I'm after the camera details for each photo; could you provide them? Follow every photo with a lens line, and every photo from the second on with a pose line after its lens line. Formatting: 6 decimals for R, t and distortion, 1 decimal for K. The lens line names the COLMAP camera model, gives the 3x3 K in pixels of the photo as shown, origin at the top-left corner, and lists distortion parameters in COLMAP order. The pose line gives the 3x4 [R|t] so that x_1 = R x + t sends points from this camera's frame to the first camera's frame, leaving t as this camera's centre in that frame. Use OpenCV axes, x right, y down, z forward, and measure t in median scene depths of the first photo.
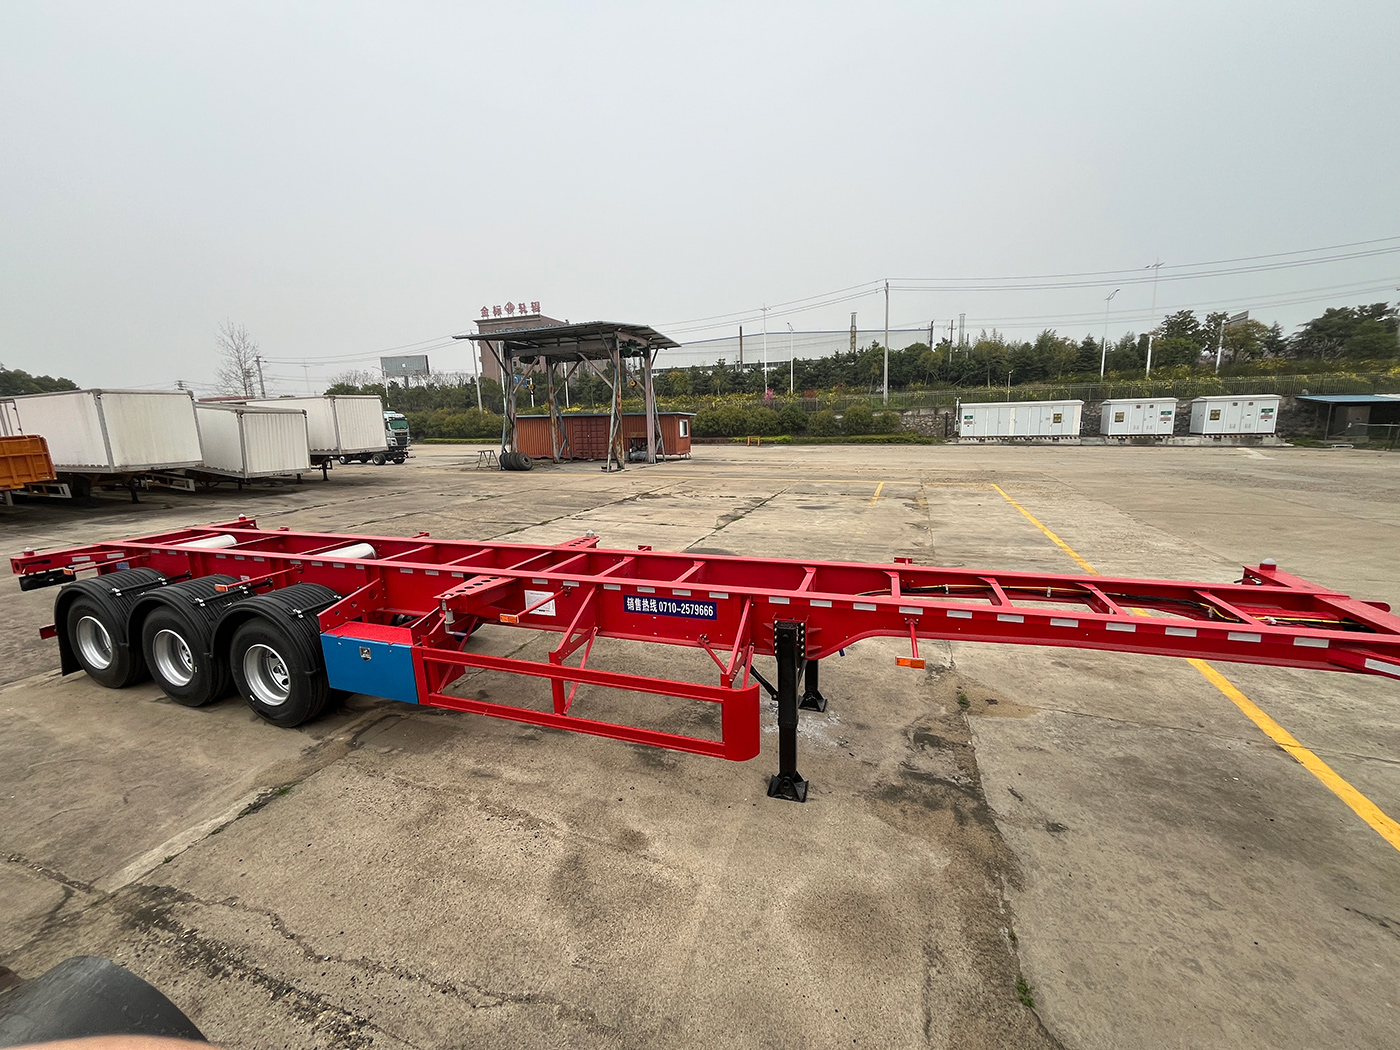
lens RADIAL K [[566.8, 0, 701.6], [0, 566.8, 521.7], [0, 0, 1]] dist [-0.003375, 0.000467]
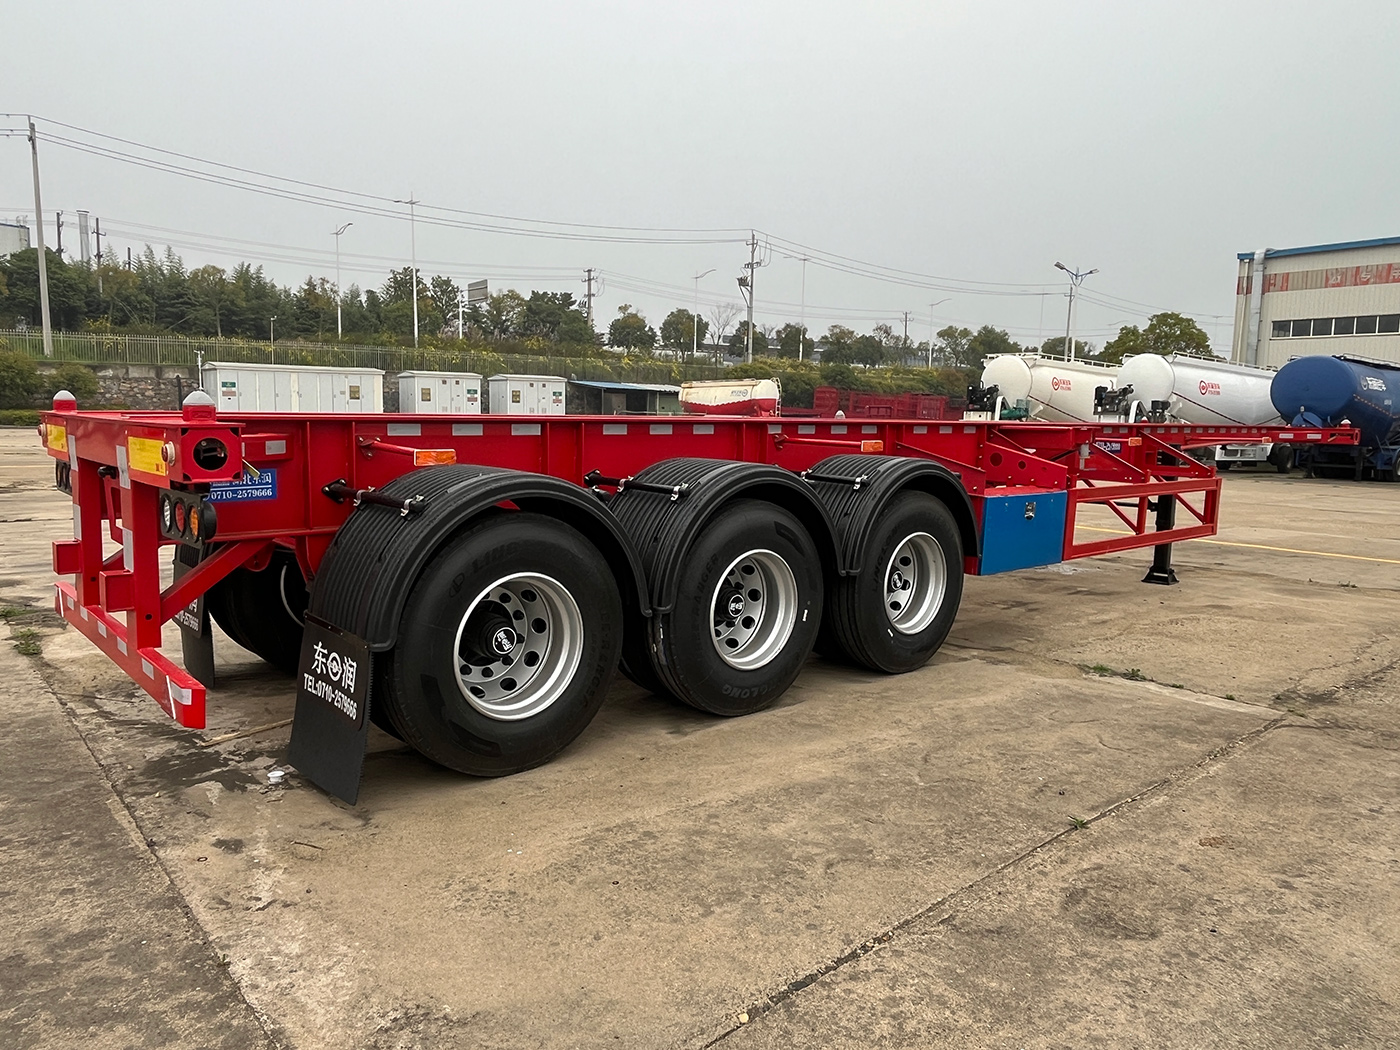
lens RADIAL K [[961.7, 0, 699.9], [0, 961.7, 528.7], [0, 0, 1]] dist [-0.002792, -0.000668]
pose [[0.493124, -0.073675, 0.866834, -0.309000], [0.123756, 0.992215, 0.013929, 0.028468], [-0.861111, 0.100407, 0.498403, 0.114417]]
